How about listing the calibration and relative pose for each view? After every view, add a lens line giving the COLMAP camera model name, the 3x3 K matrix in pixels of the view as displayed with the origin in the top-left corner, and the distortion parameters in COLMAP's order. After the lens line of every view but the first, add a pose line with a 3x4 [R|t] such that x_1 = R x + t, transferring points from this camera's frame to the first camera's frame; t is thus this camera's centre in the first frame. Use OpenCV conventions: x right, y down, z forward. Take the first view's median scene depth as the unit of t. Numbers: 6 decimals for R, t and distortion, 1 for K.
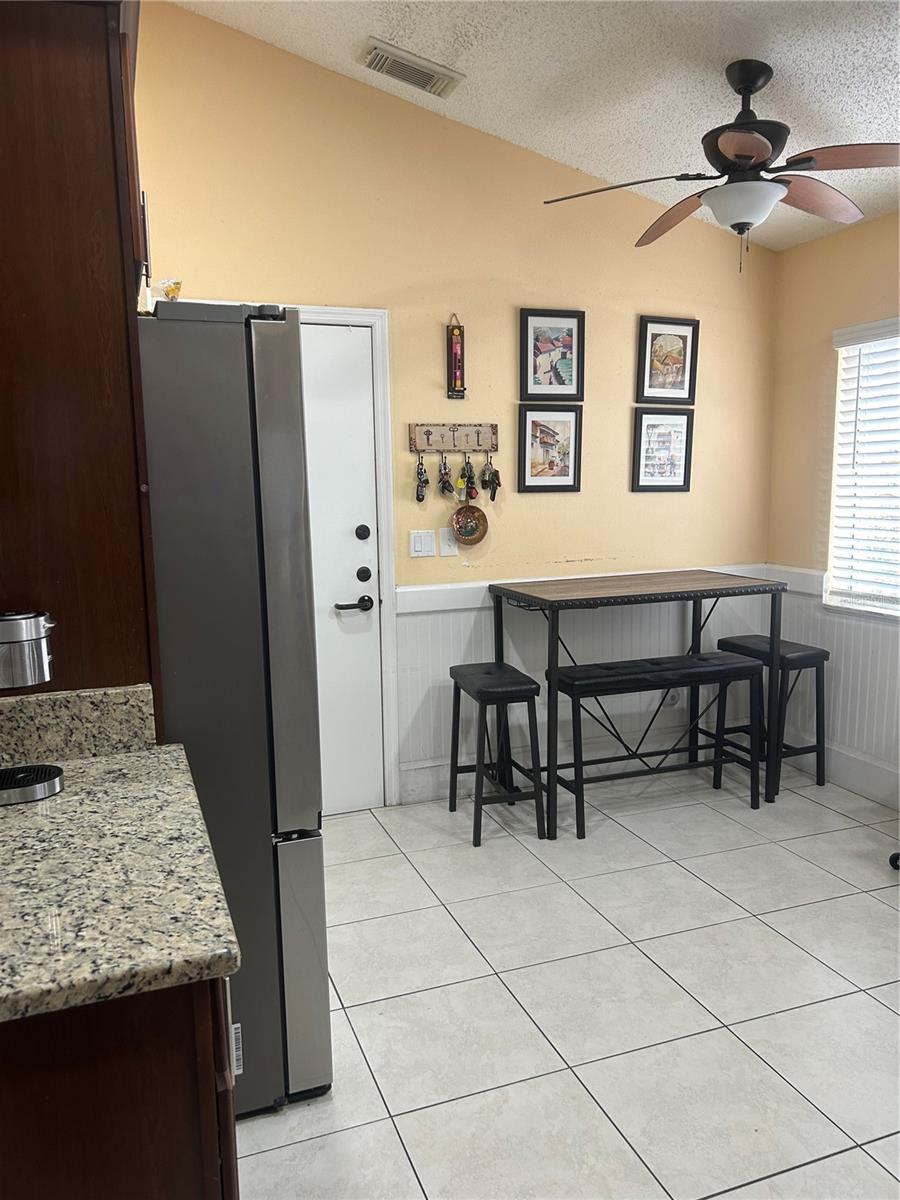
lens RADIAL K [[896.4, 0, 448.7], [0, 896.4, 615.7], [0, 0, 1]] dist [0.066992, -0.095379]
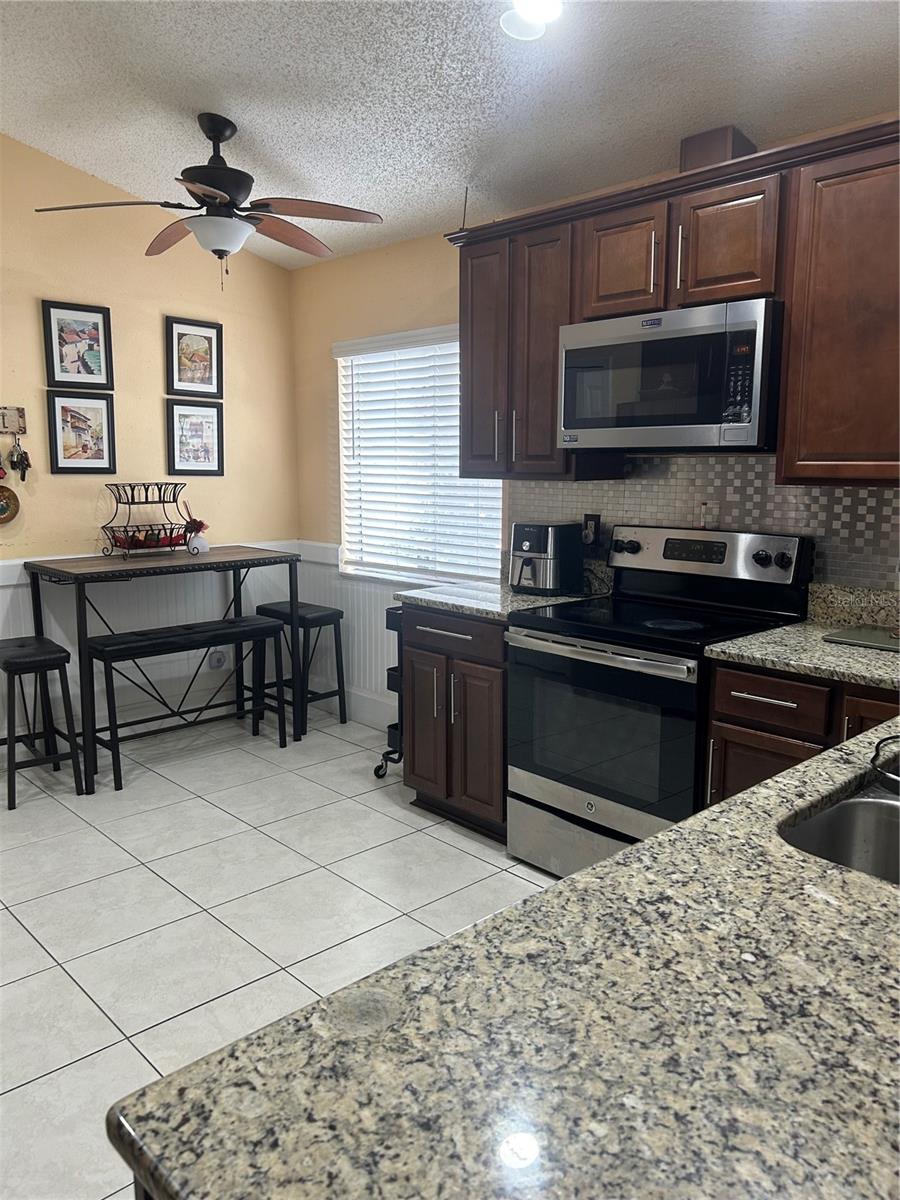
lens RADIAL K [[898.8, 0, 444.4], [0, 898.8, 600.3], [0, 0, 1]] dist [0.070750, -0.099476]
pose [[0.923621, -0.041145, 0.381093, 0.093678], [0.041575, 0.999110, 0.007107, 0.023088], [-0.381047, 0.009280, 0.924509, -0.161464]]
